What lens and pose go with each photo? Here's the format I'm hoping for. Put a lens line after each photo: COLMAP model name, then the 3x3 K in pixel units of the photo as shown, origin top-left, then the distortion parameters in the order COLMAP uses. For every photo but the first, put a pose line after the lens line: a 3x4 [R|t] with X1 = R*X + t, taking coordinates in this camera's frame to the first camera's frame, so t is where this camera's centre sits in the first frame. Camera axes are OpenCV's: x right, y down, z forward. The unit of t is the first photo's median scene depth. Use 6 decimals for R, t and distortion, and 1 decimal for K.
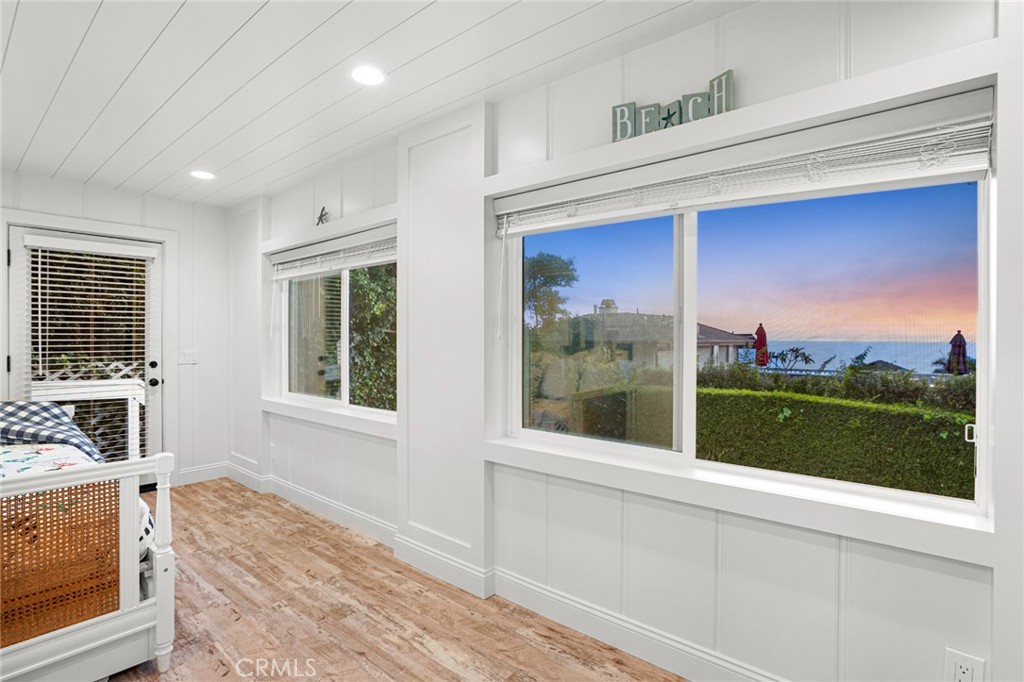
lens RADIAL K [[571.5, 0, 540.4], [0, 571.5, 333.4], [0, 0, 1]] dist [-0.040766, 0.015139]
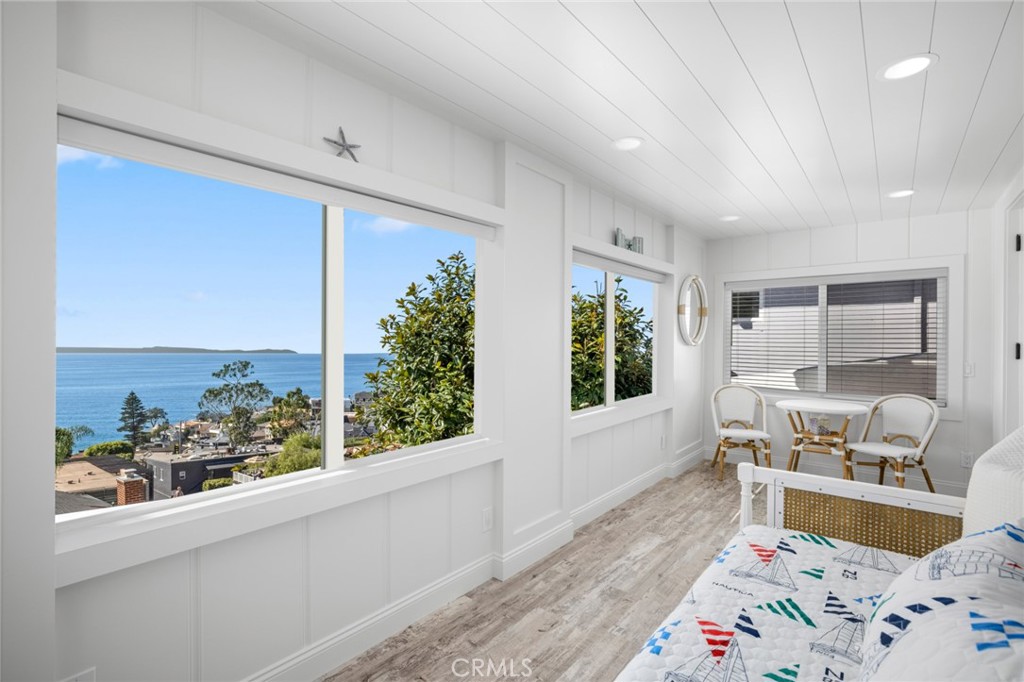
lens RADIAL K [[534.3, 0, 472.0], [0, 534.3, 342.0], [0, 0, 1]] dist [-0.029144, -0.000743]
pose [[-0.063177, -0.002187, 0.998000, -1.225840], [-0.003213, 0.999993, 0.001988, -0.010047], [-0.997997, -0.003081, -0.063184, 1.188845]]
